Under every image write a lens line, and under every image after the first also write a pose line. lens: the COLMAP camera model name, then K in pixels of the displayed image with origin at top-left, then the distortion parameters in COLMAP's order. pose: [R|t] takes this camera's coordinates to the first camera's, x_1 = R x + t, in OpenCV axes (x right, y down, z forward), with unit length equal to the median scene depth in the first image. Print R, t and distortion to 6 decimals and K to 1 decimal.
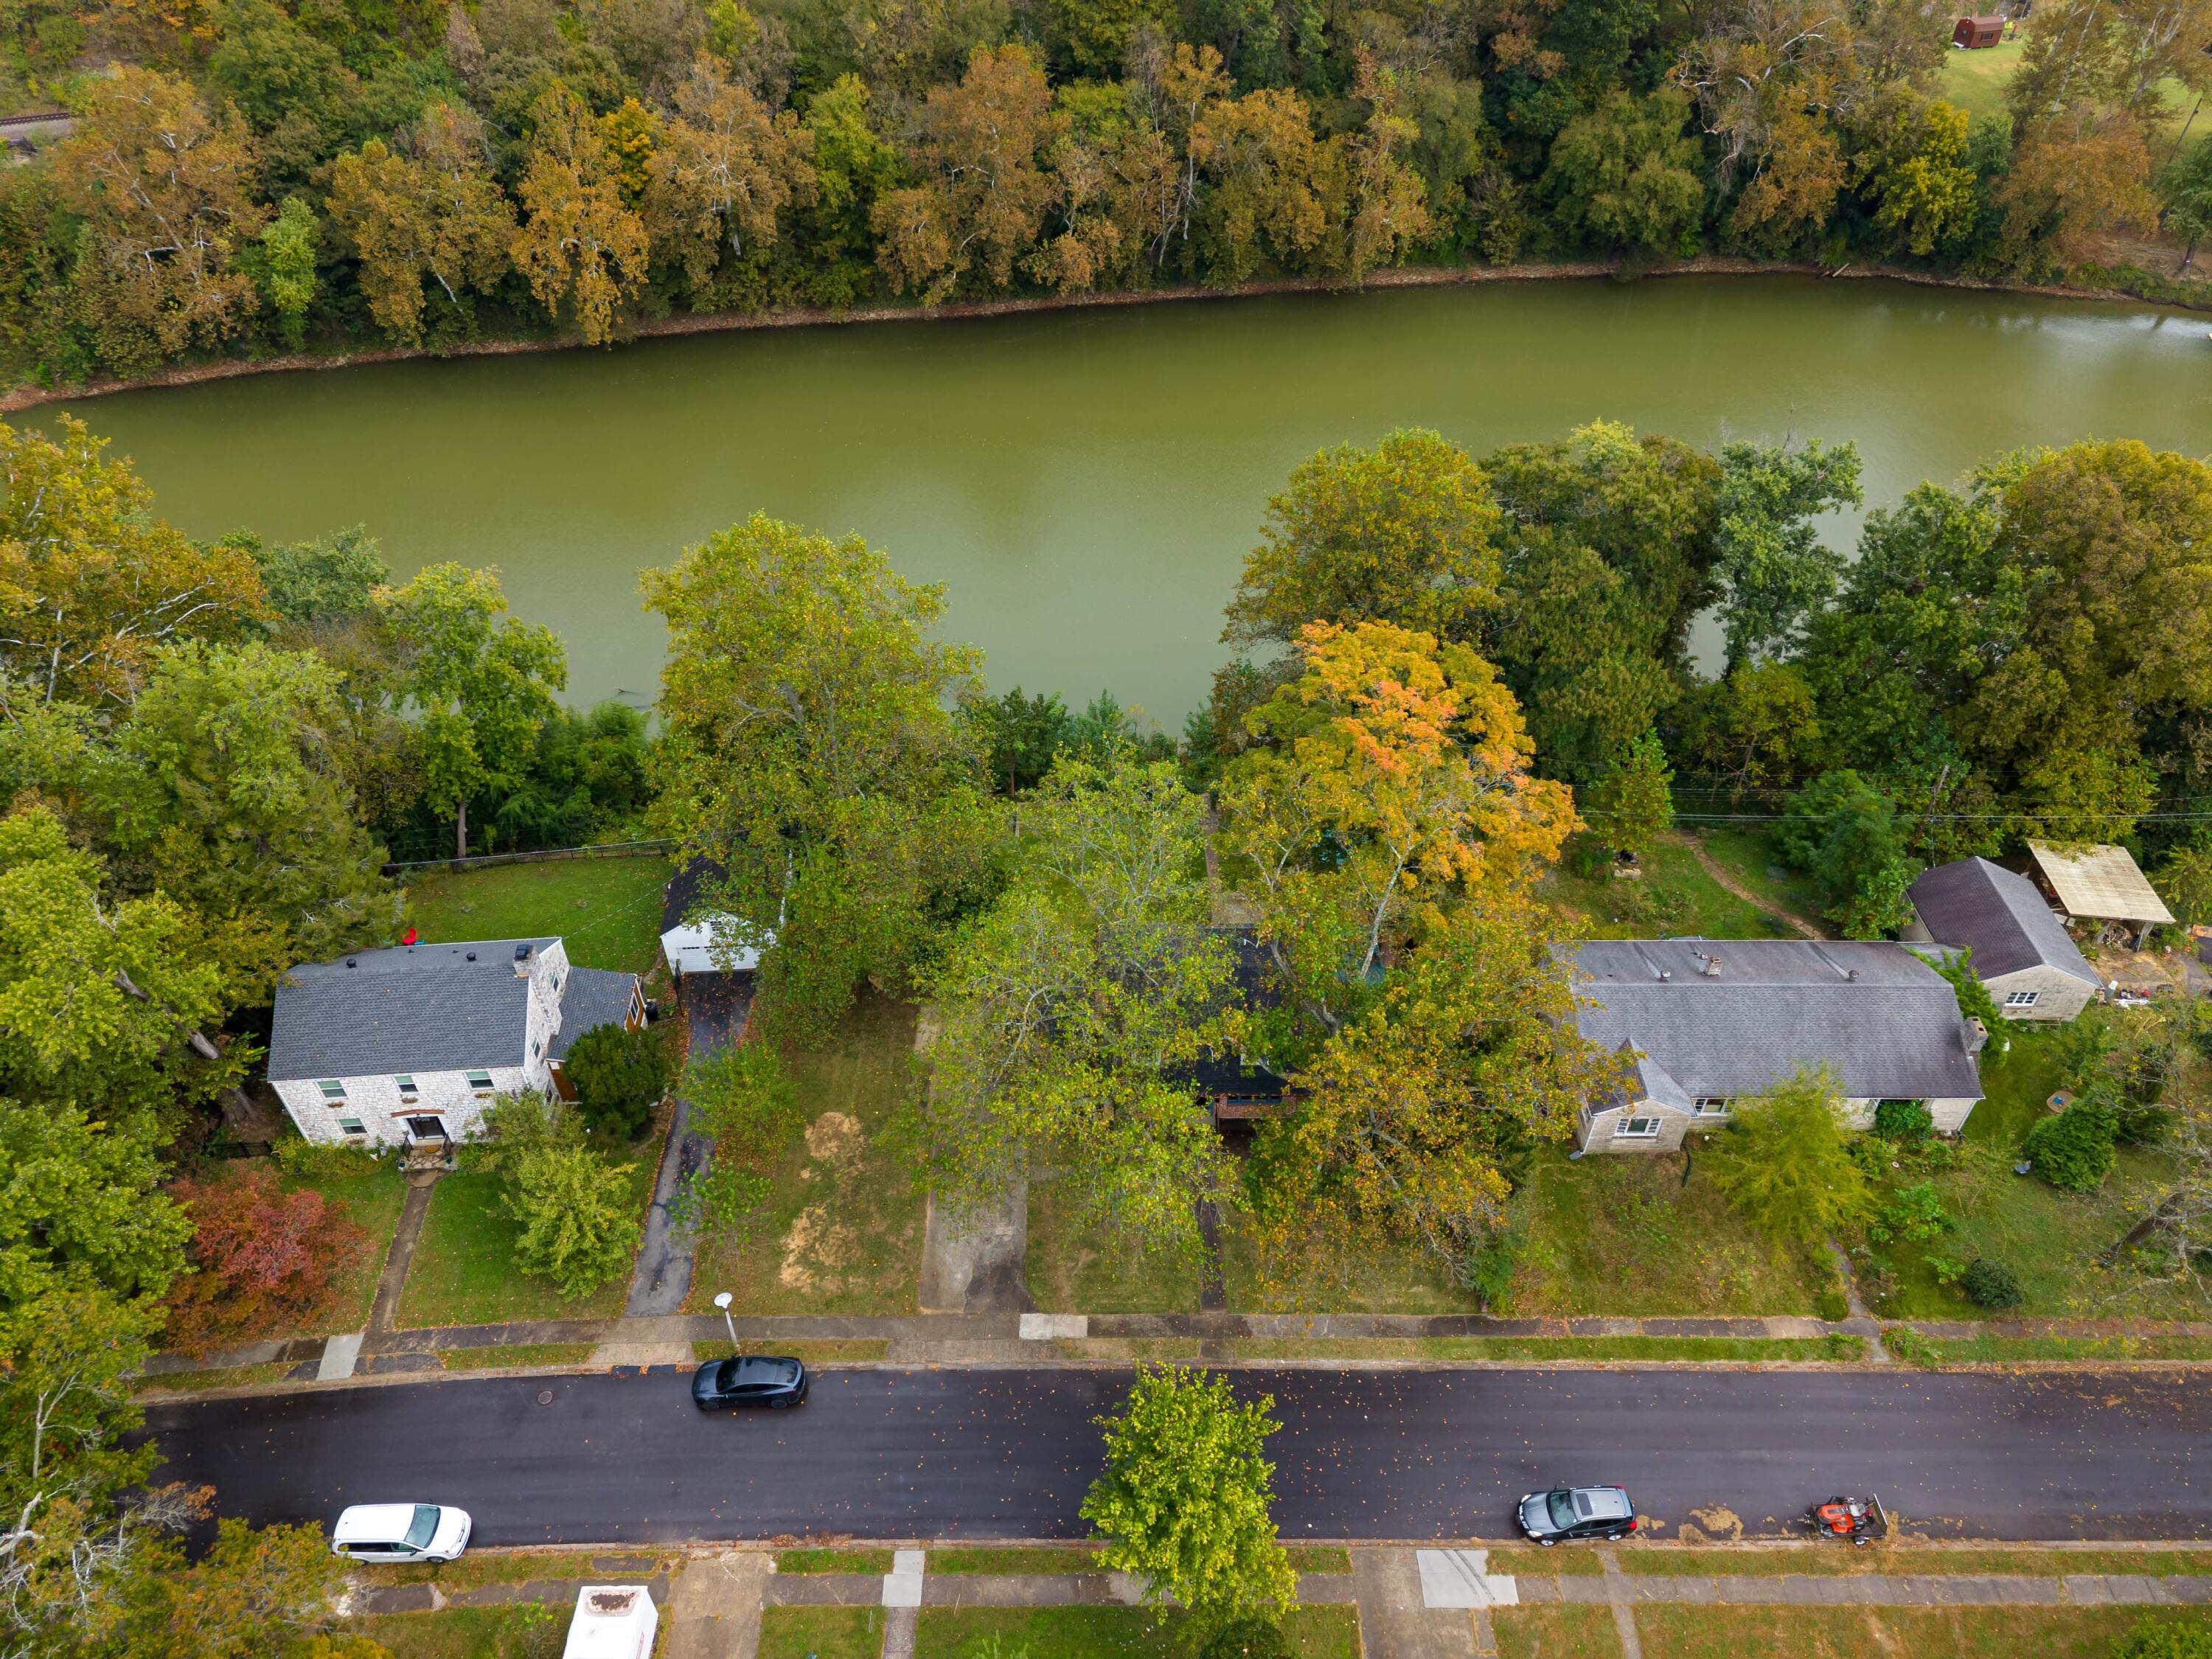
lens RADIAL K [[1511.9, 0, 1103.6], [0, 1511.9, 820.4], [0, 0, 1]] dist [0.007371, -0.006500]
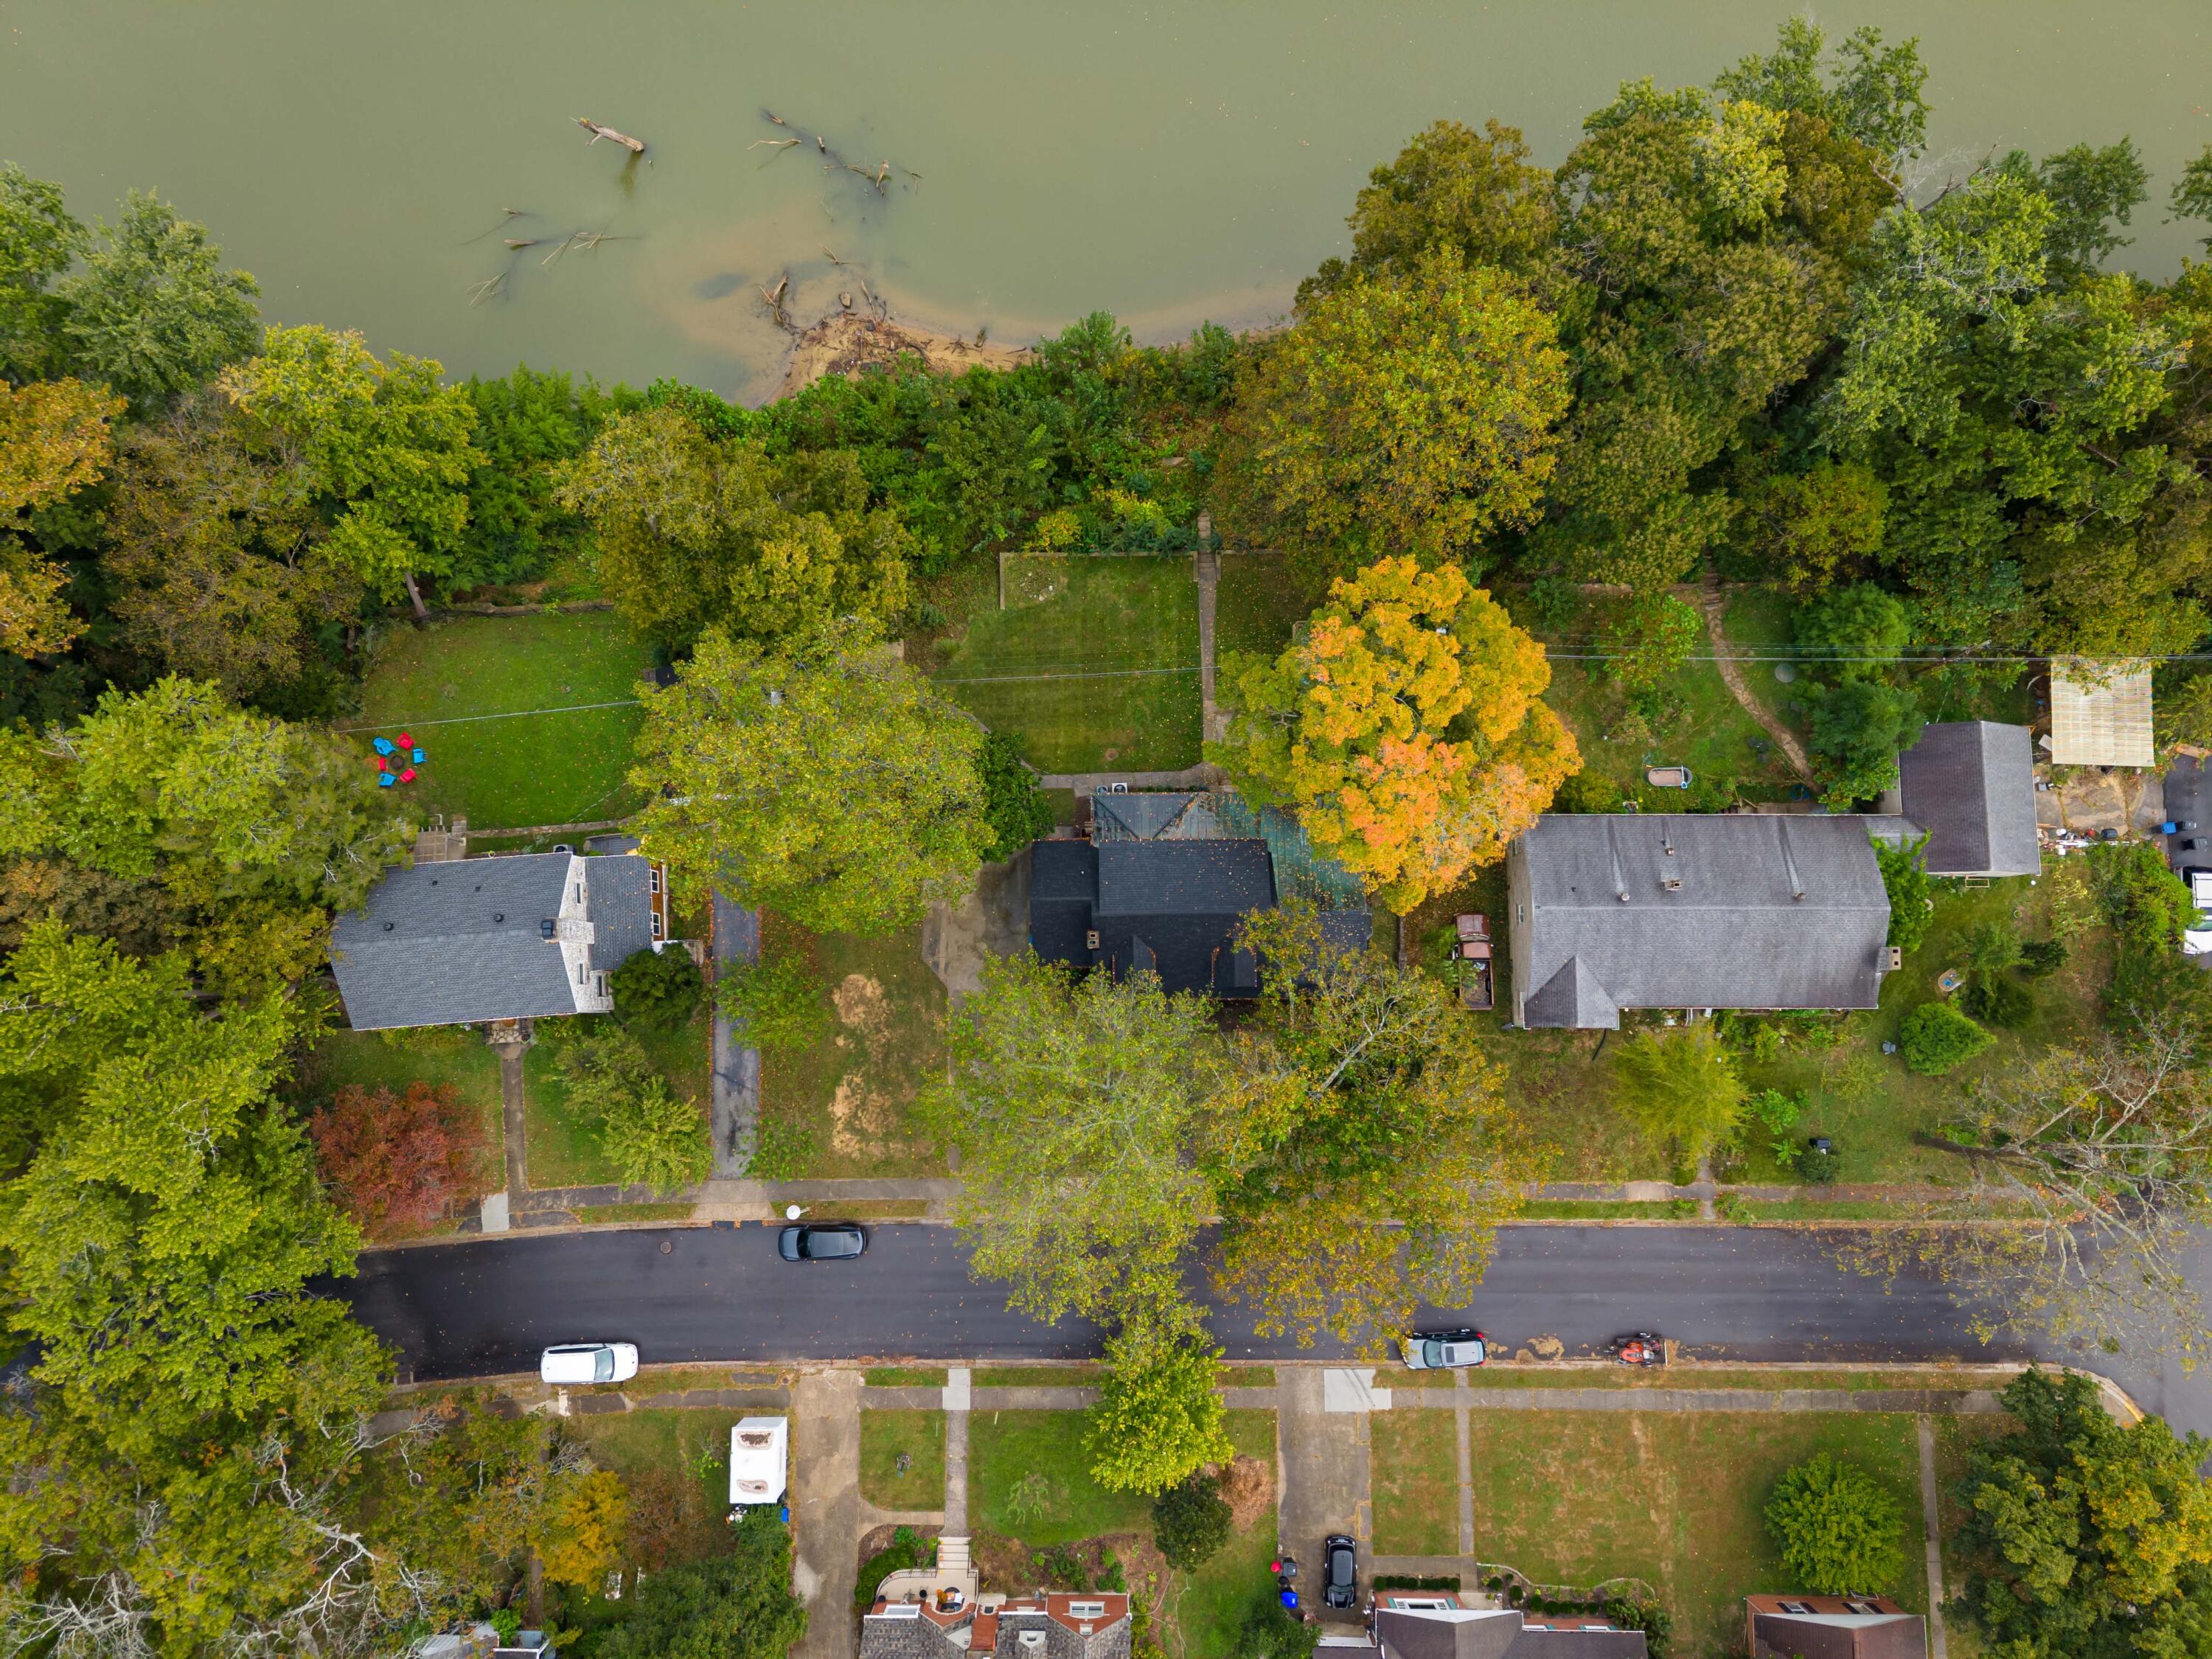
lens RADIAL K [[1538.0, 0, 1113.0], [0, 1538.0, 817.7], [0, 0, 1]] dist [0.010405, 0.000774]
pose [[0.999985, -0.004870, 0.002544, 0.009934], [0.001827, 0.731351, 0.681999, -0.713961], [-0.005182, -0.681984, 0.731349, 0.262143]]
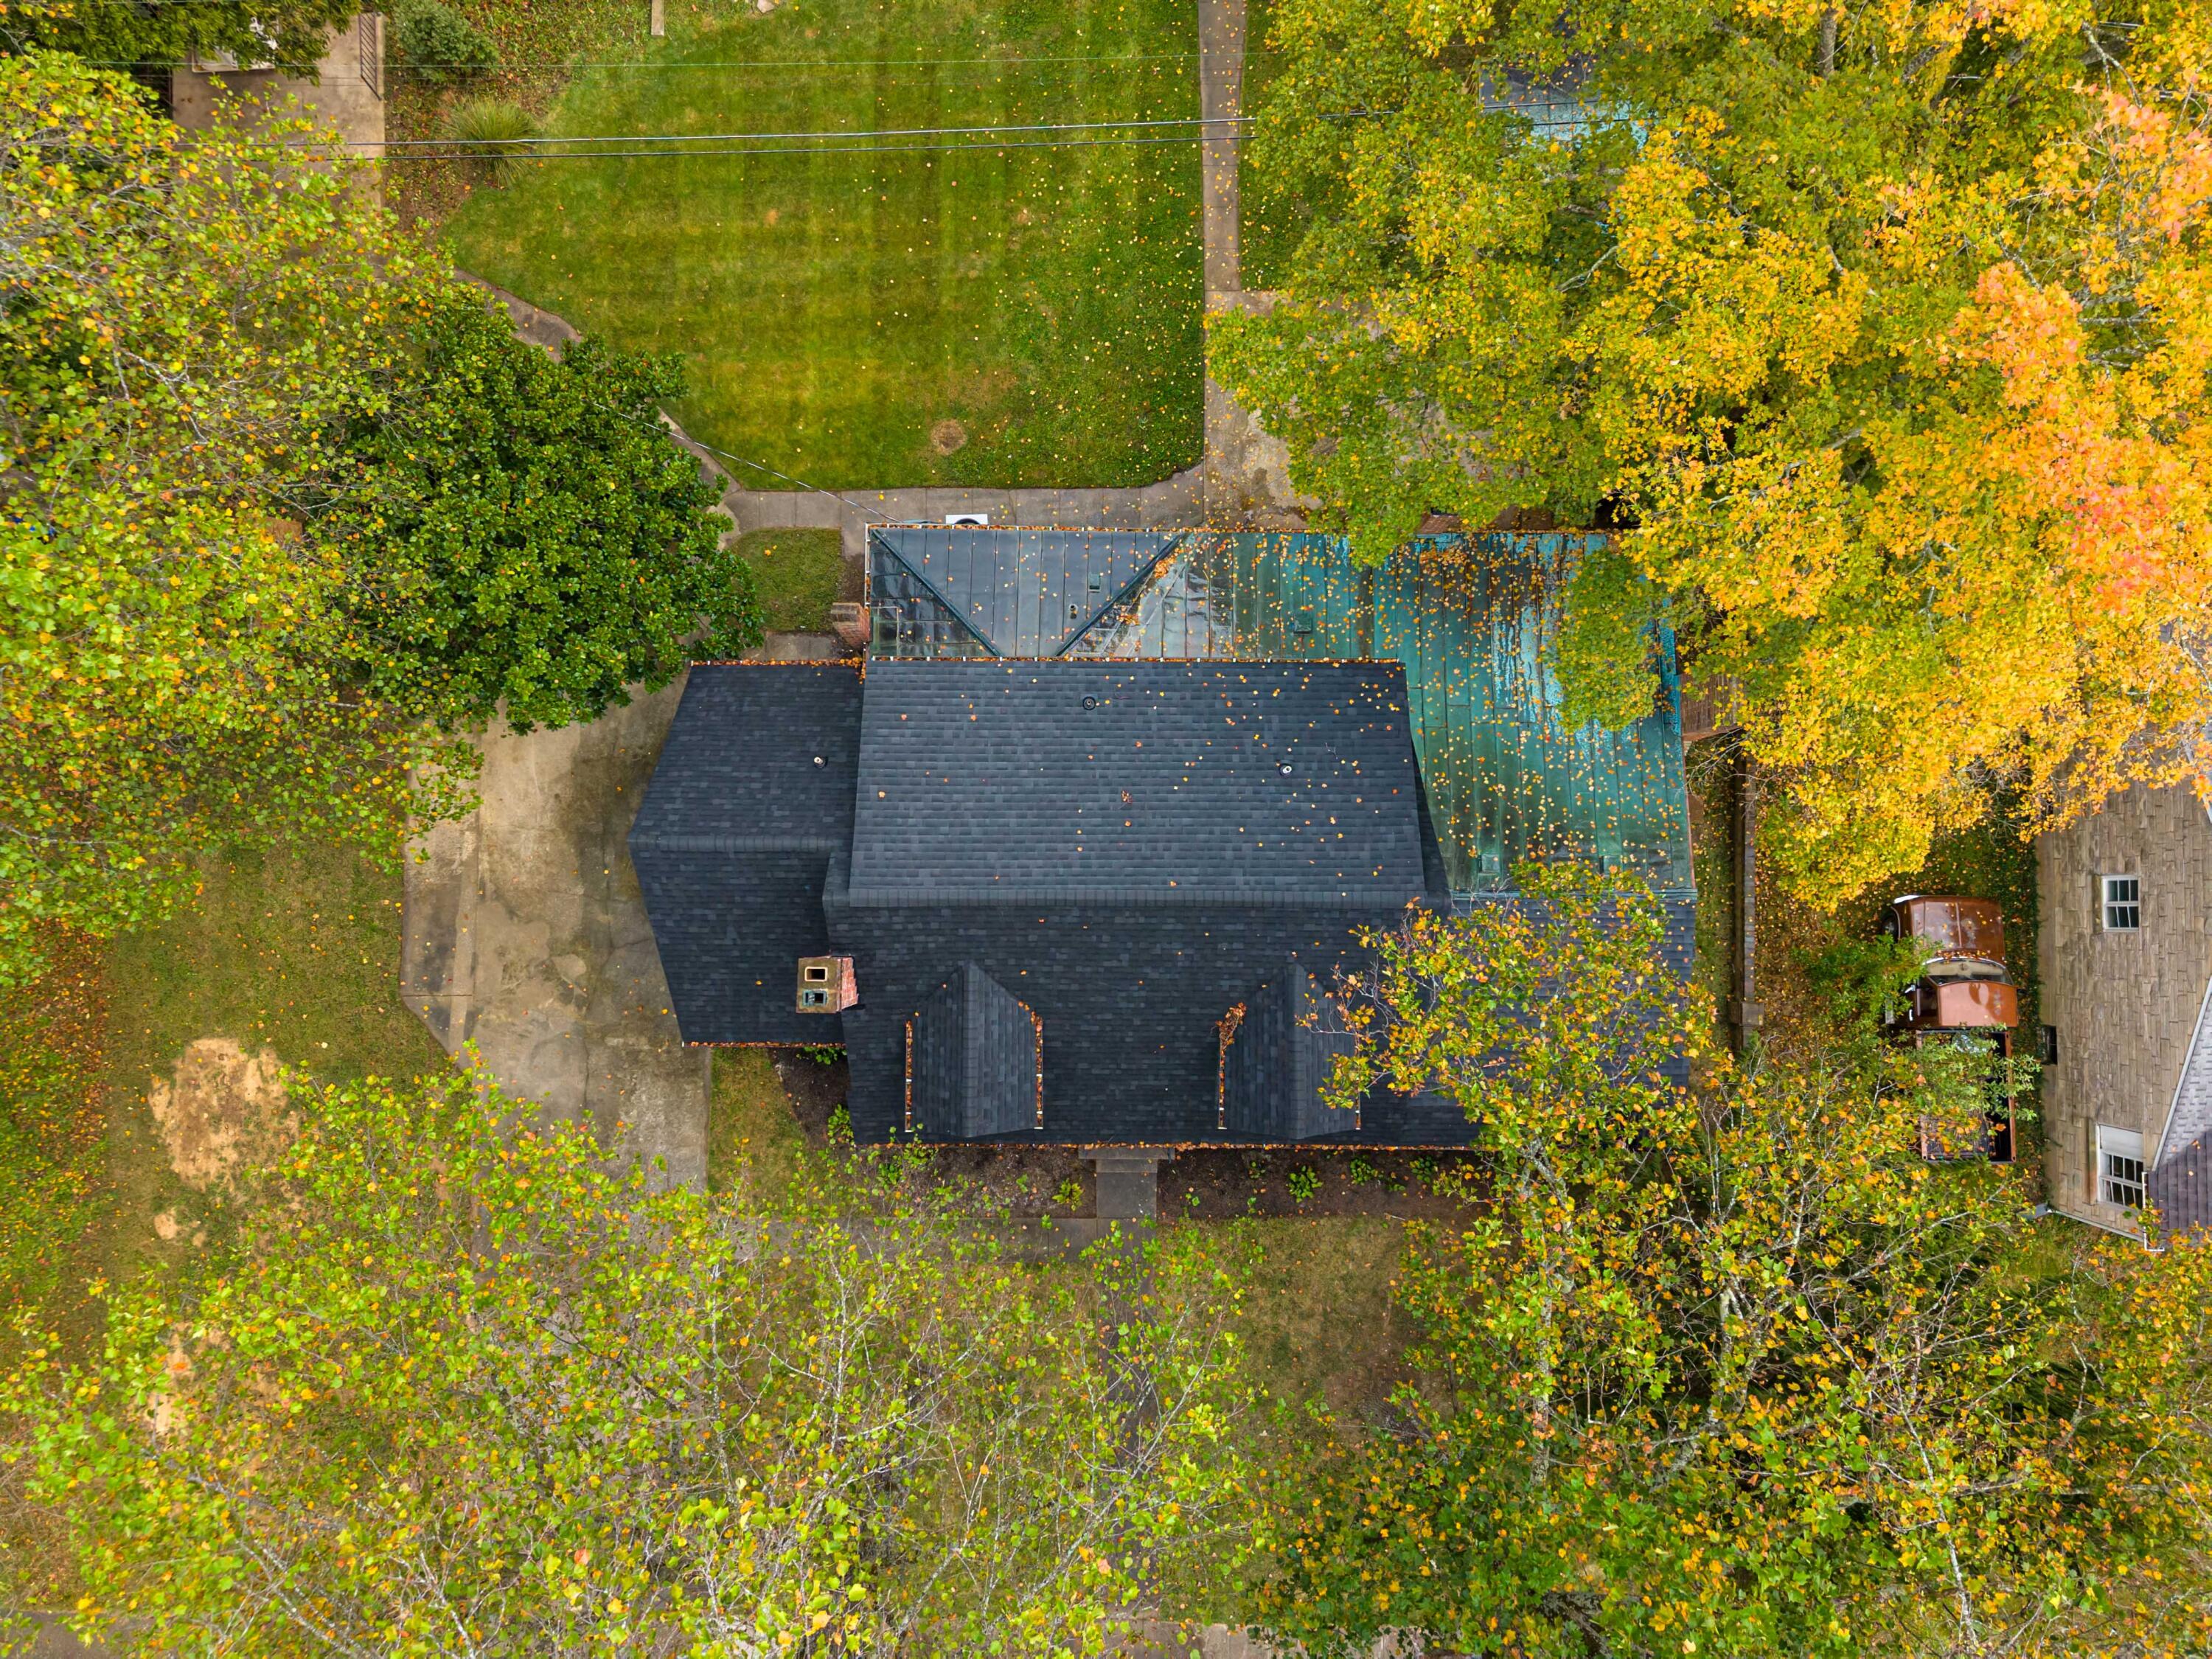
lens RADIAL K [[1517.6, 0, 1101.4], [0, 1517.6, 823.9], [0, 0, 1]] dist [-0.004276, 0.003617]
pose [[0.999925, 0.011082, 0.005231, 0.055611], [-0.011428, 0.689167, 0.724512, -0.147500], [0.004424, -0.724517, 0.689242, 0.819386]]
